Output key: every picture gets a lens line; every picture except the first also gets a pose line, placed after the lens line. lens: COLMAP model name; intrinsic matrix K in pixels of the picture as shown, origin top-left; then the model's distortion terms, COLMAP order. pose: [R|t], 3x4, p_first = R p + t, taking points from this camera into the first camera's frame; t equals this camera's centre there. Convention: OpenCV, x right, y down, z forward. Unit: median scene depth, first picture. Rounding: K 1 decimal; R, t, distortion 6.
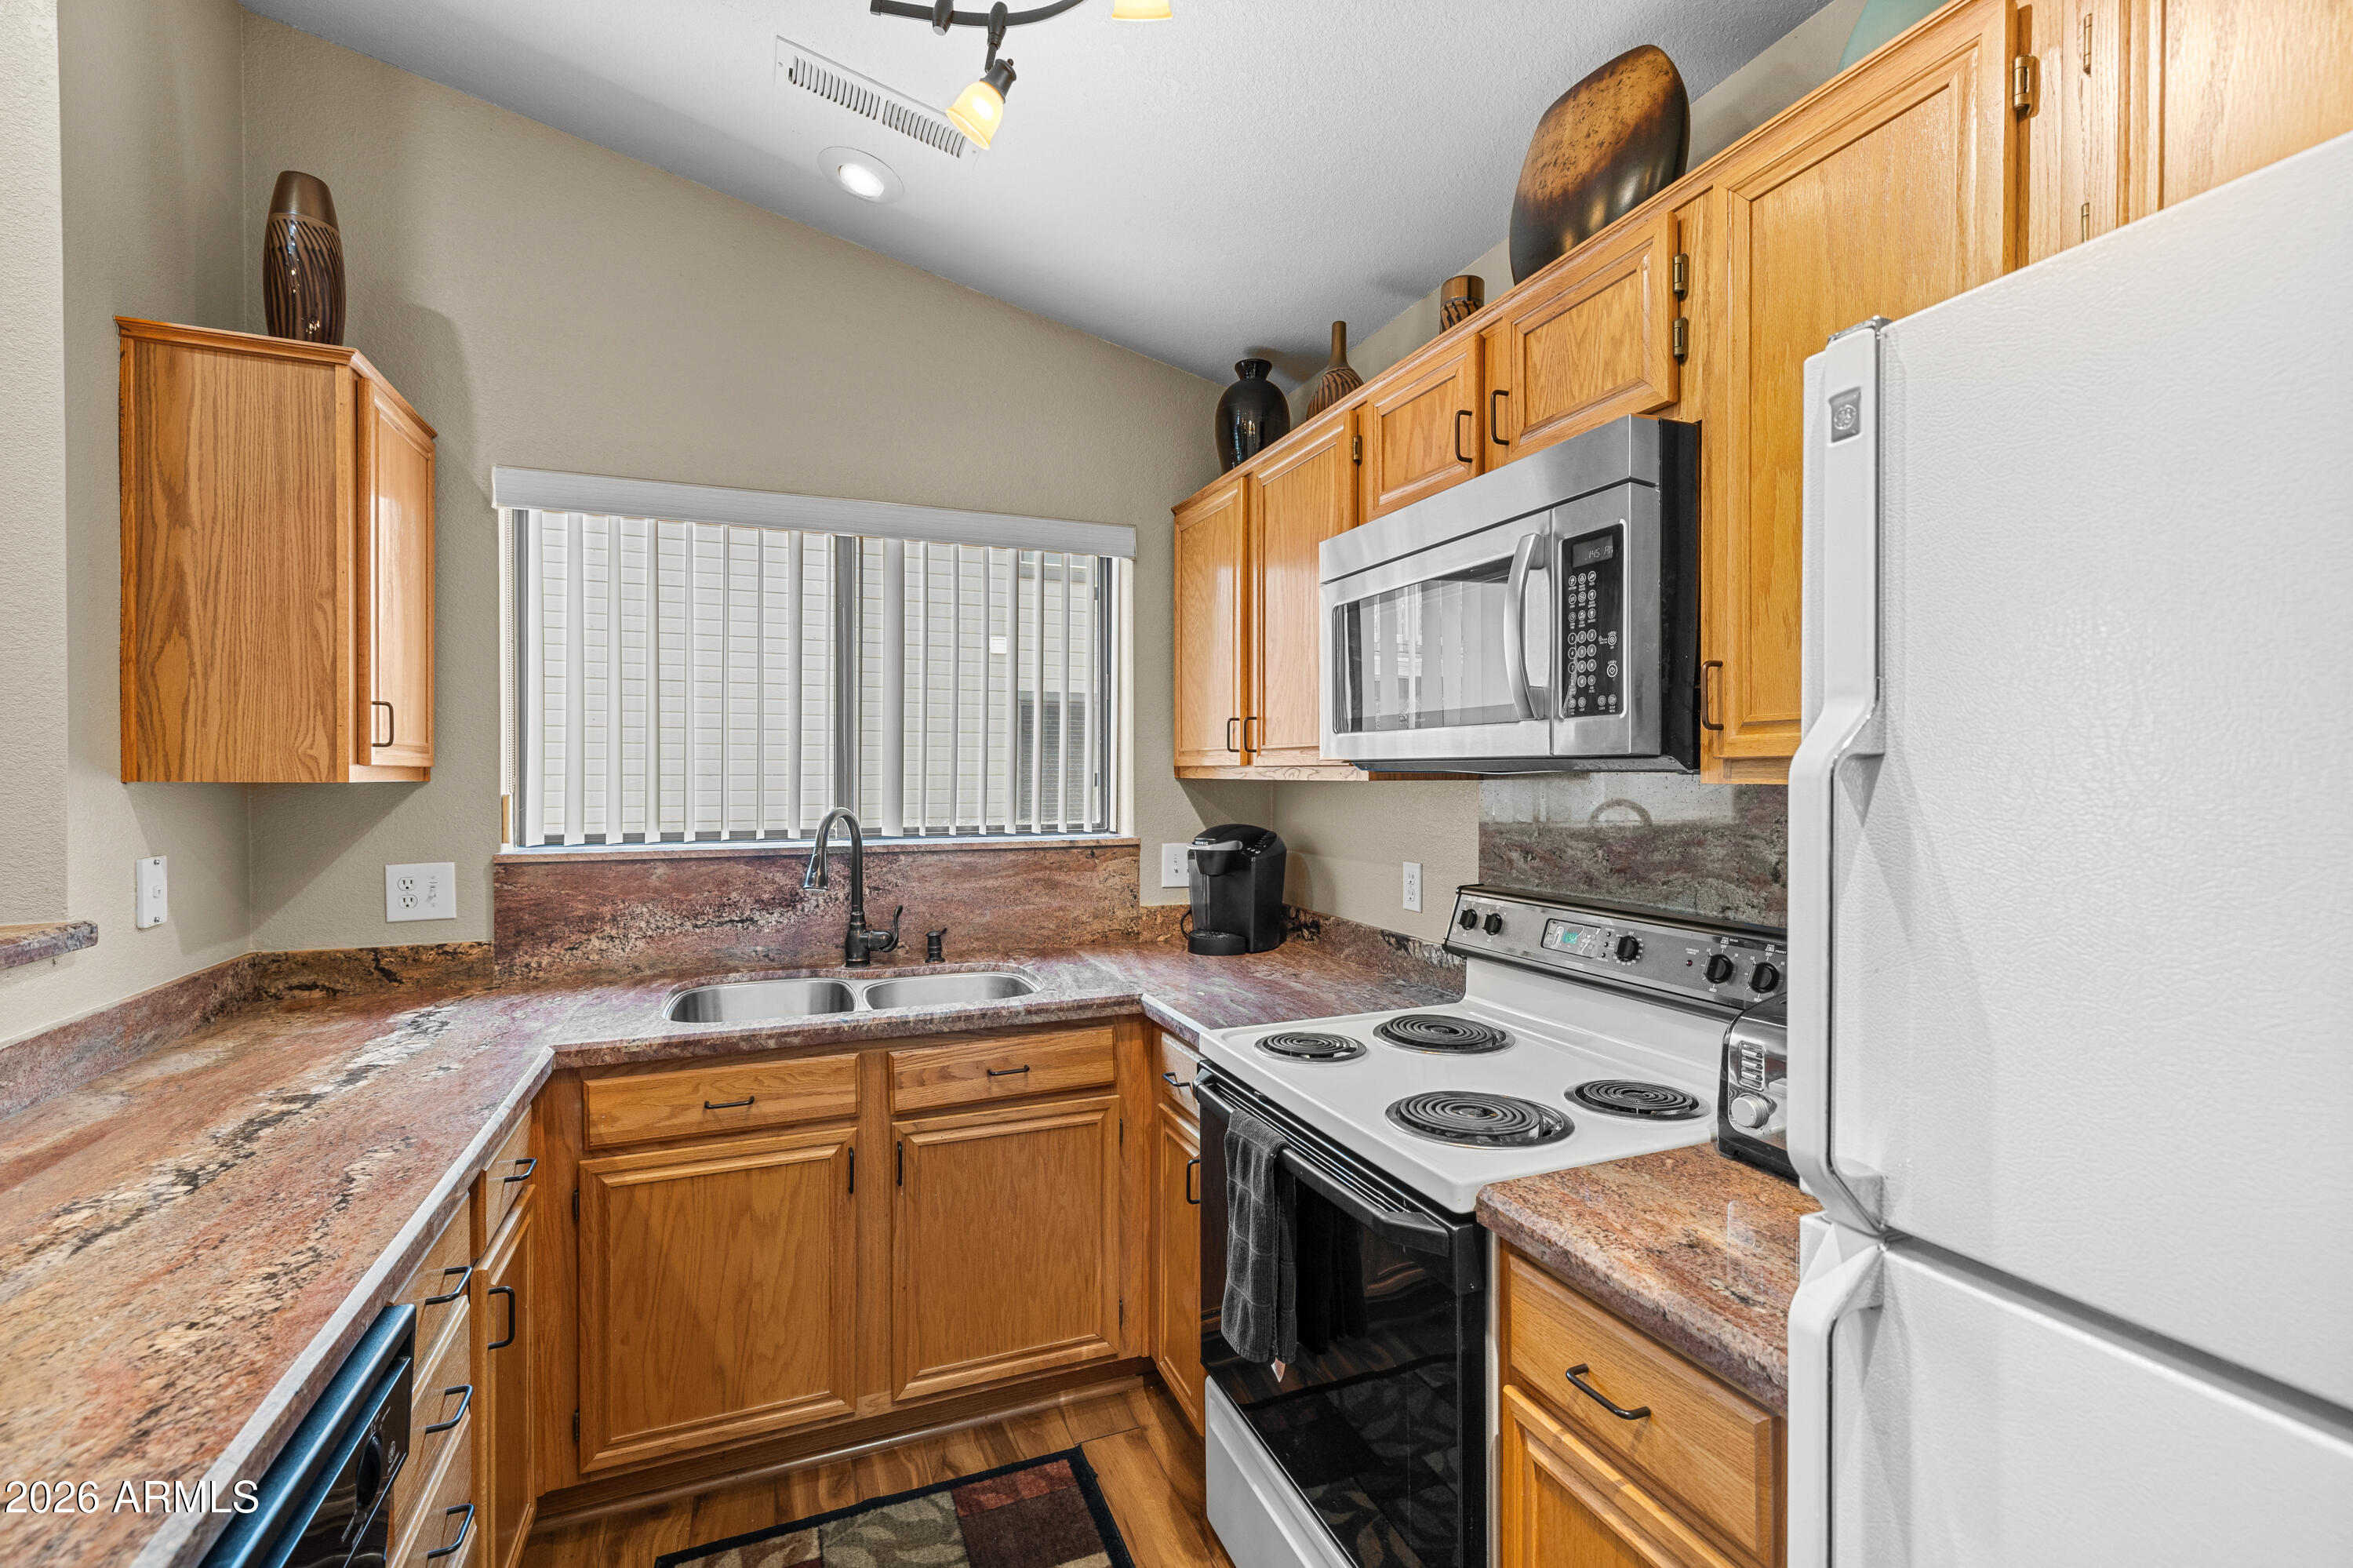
lens RADIAL K [[1021.9, 0, 1185.2], [0, 1021.9, 784.2], [0, 0, 1]] dist [0.002774, 0.000179]
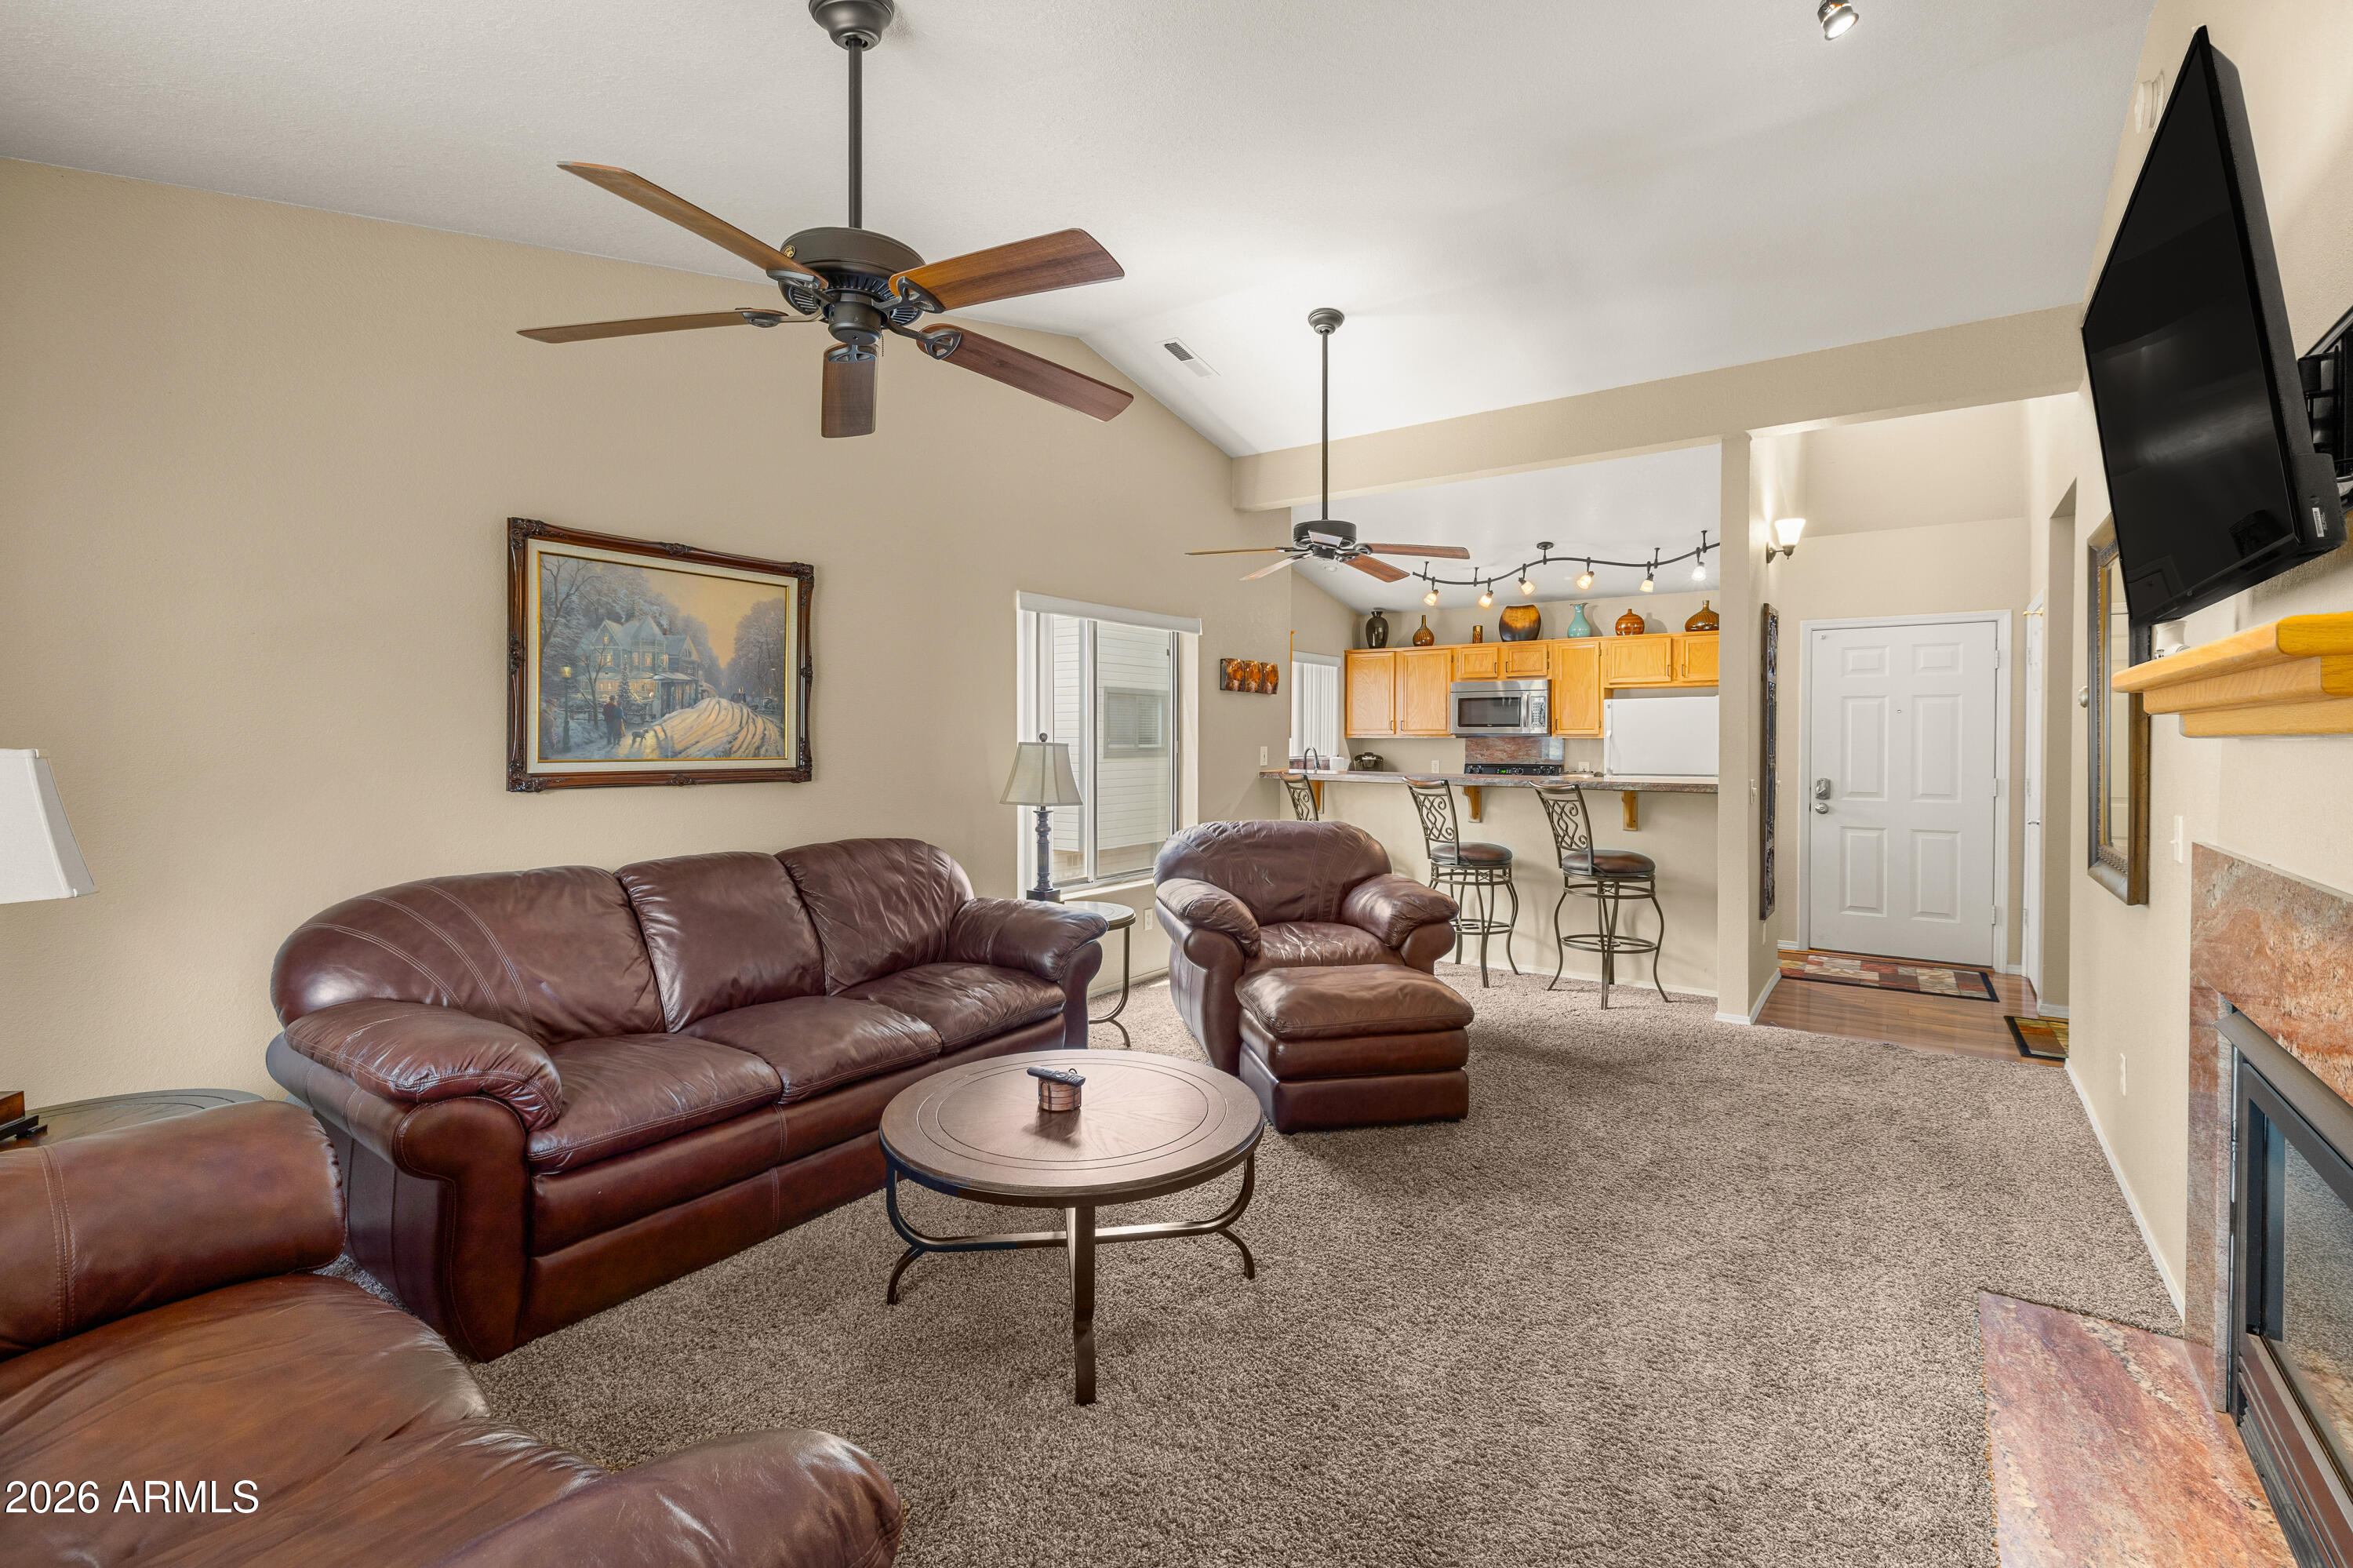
lens RADIAL K [[1051.1, 0, 1148.9], [0, 1051.1, 745.0], [0, 0, 1]] dist [0.001673, -0.000086]
pose [[0.853920, -0.002822, 0.520397, -3.094676], [0.004566, 0.999987, -0.002068, 0.027529], [-0.520384, 0.004142, 0.853922, -2.002334]]
